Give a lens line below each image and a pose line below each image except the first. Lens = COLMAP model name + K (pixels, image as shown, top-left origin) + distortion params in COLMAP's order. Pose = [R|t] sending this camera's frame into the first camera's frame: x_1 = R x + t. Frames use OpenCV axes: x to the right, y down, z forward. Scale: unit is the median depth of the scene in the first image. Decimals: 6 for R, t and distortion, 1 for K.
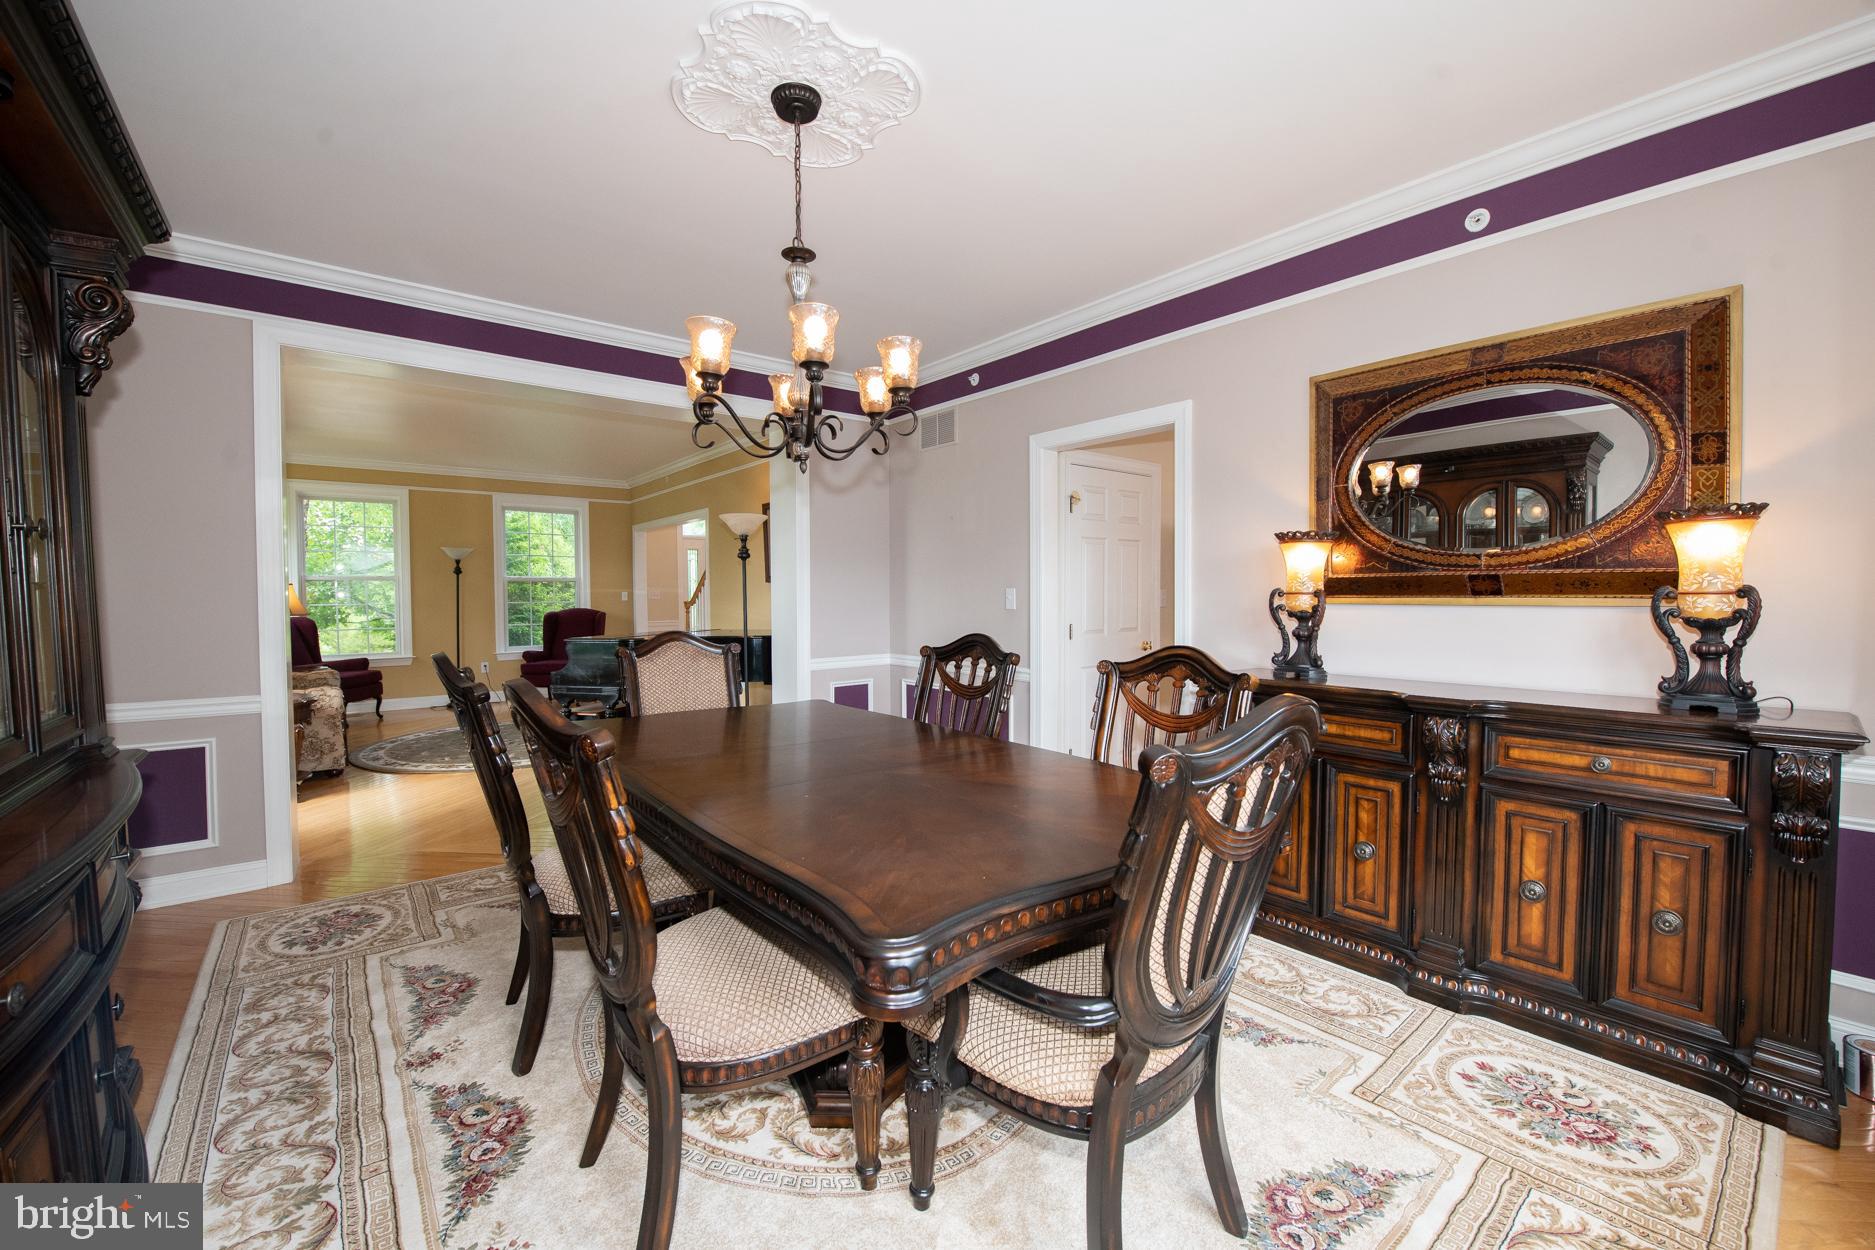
lens RADIAL K [[760.2, 0, 934.6], [0, 760.2, 616.3], [0, 0, 1]] dist [-0.002860, -0.004976]
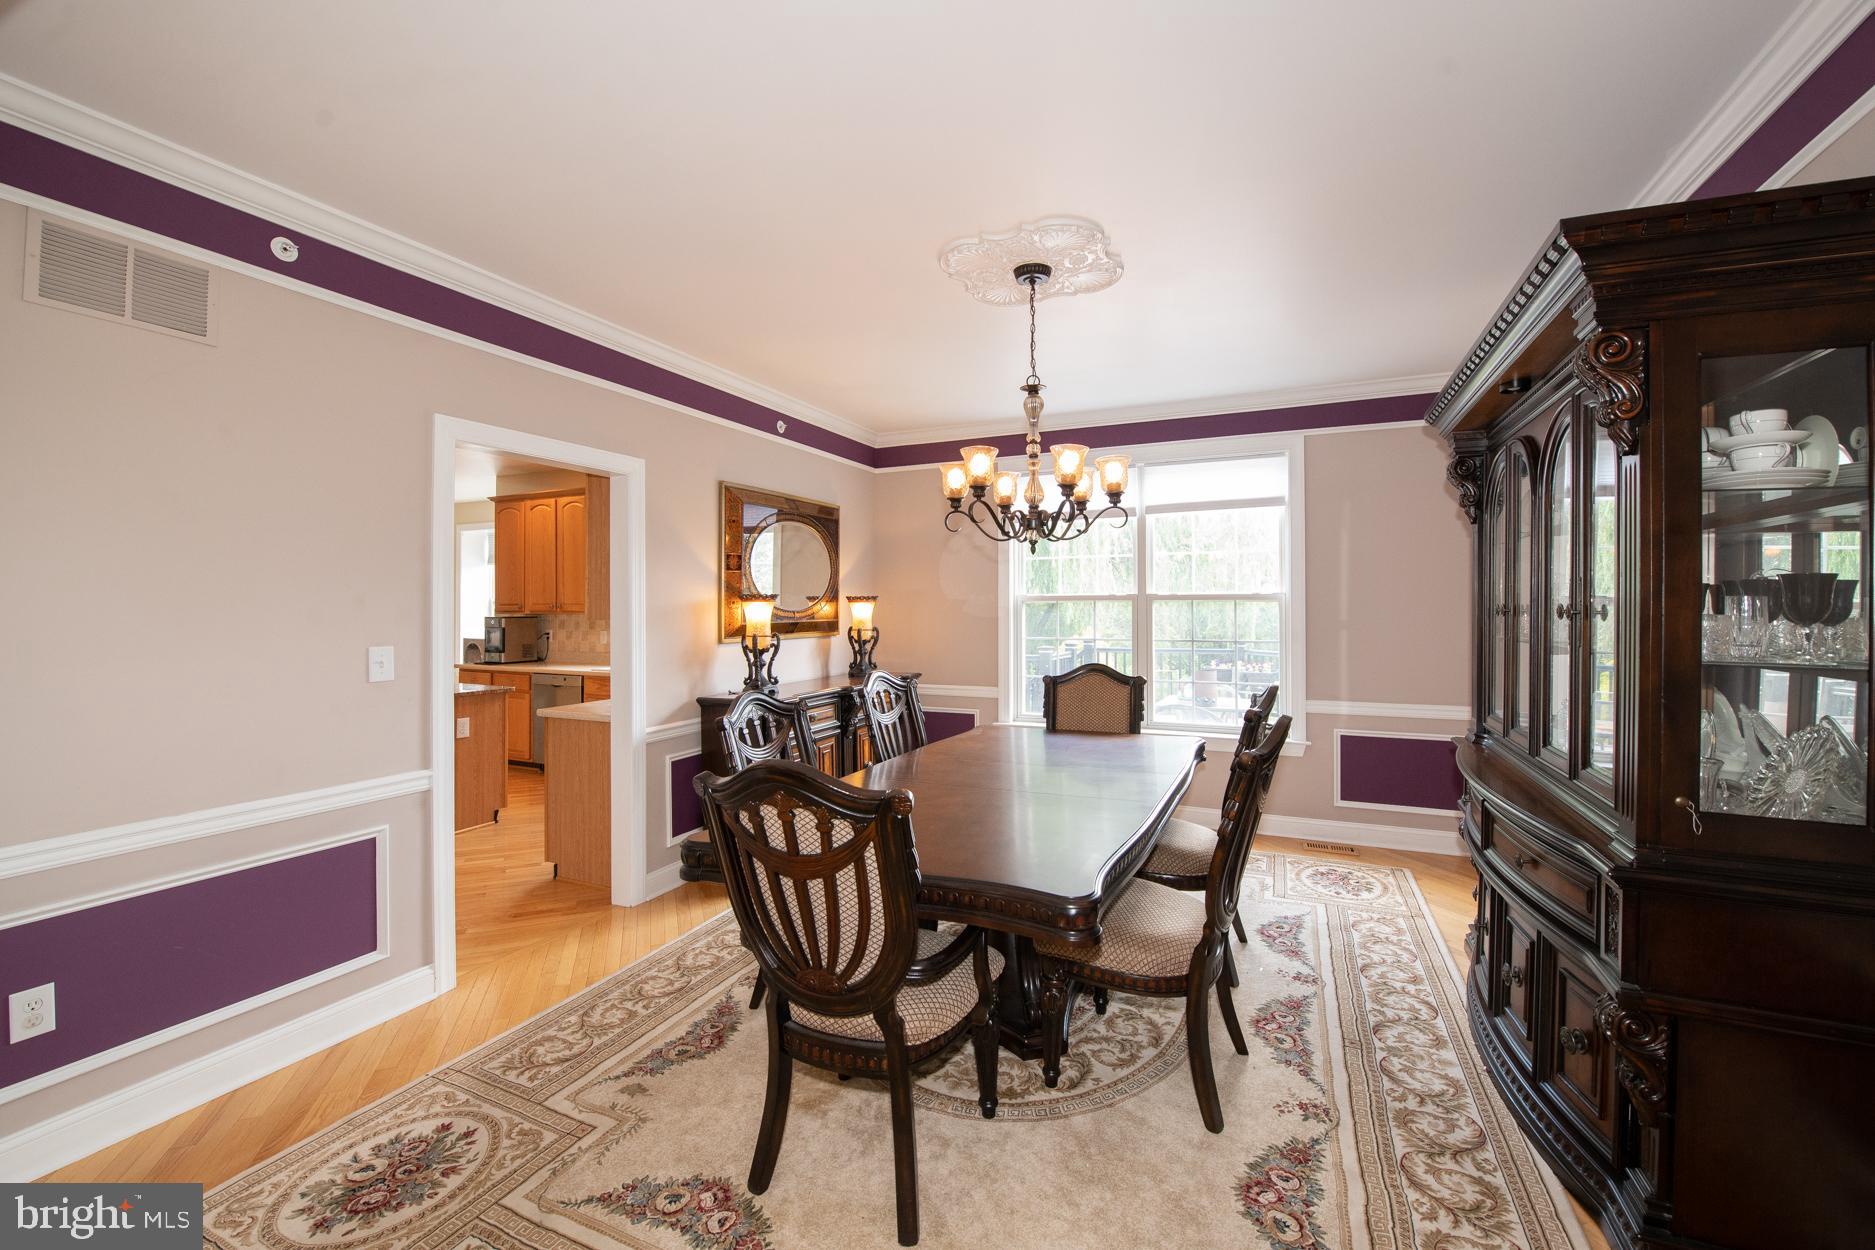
lens RADIAL K [[742.8, 0, 948.8], [0, 742.8, 604.6], [0, 0, 1]] dist [-0.000919, -0.000010]
pose [[-0.445308, 0.003487, 0.895371, -1.366116], [0.030804, 0.999460, 0.011427, -0.137770], [-0.894847, 0.032669, -0.445175, 1.875509]]
